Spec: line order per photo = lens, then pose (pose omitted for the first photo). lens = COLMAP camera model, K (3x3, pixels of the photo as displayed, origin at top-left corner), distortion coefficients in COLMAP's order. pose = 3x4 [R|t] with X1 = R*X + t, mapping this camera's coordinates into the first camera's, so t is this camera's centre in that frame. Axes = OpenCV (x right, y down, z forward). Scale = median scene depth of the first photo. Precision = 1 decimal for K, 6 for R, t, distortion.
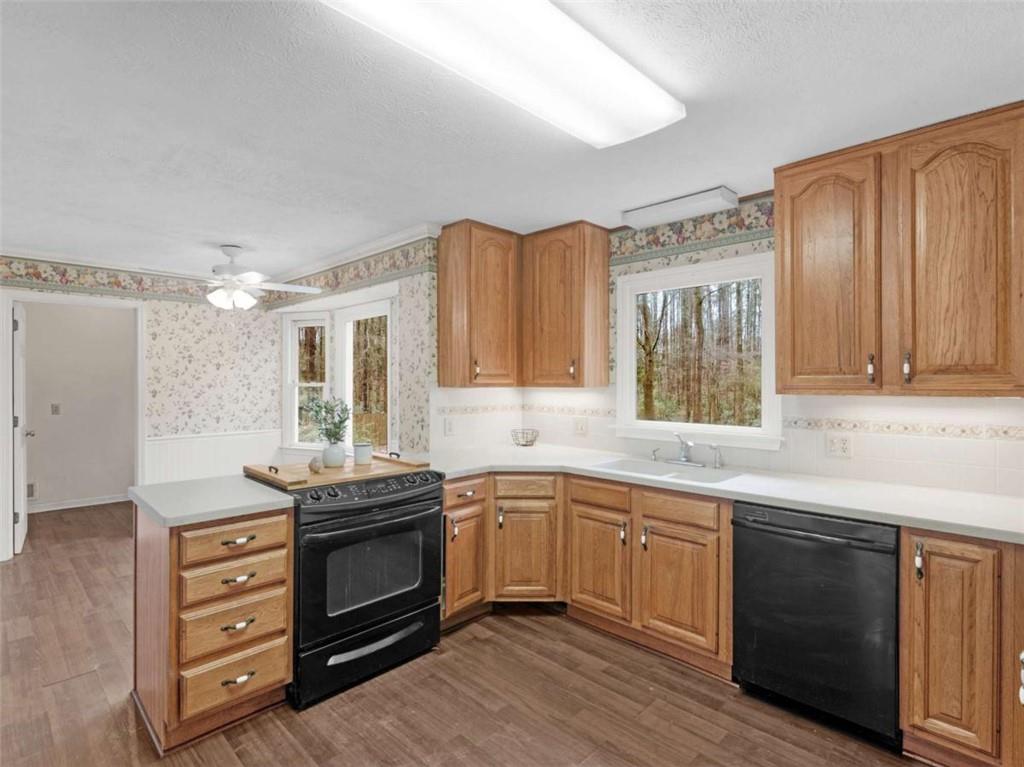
lens RADIAL K [[533.9, 0, 516.0], [0, 533.9, 381.6], [0, 0, 1]] dist [-0.007186, 0.001242]
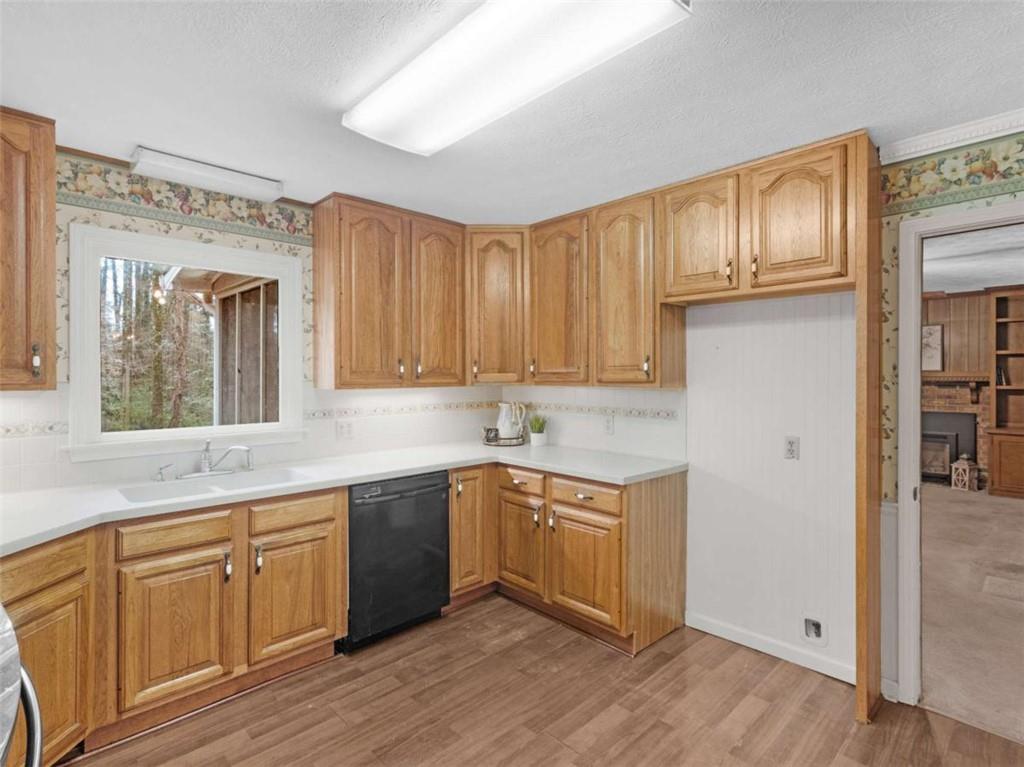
lens RADIAL K [[533.9, 0, 518.5], [0, 533.9, 378.8], [0, 0, 1]] dist [-0.007186, 0.001242]
pose [[-0.007715, -0.005394, 0.999956, -0.432324], [0.003919, 0.999978, 0.005425, -0.002658], [-0.999963, 0.003960, -0.007694, 0.403024]]
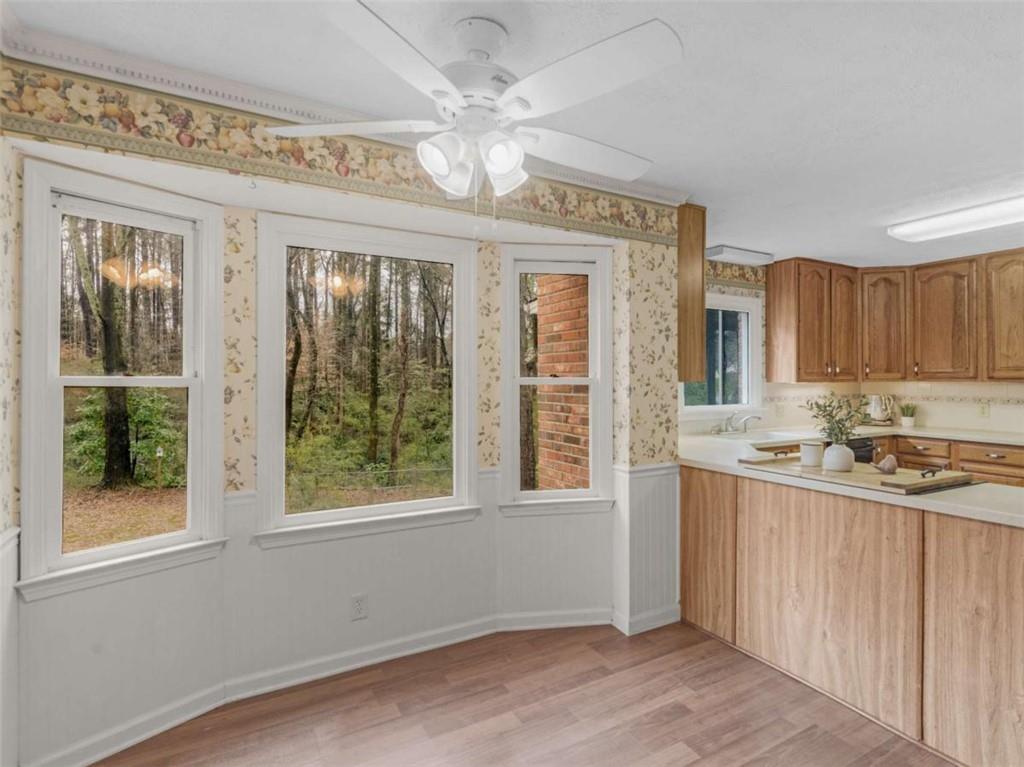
lens RADIAL K [[533.9, 0, 514.3], [0, 533.9, 375.3], [0, 0, 1]] dist [-0.007186, 0.001242]
pose [[0.265554, 0.005969, 0.964078, -0.969896], [0.002209, 0.999974, -0.006799, 0.005455], [-0.964094, 0.003935, 0.265534, 0.936628]]
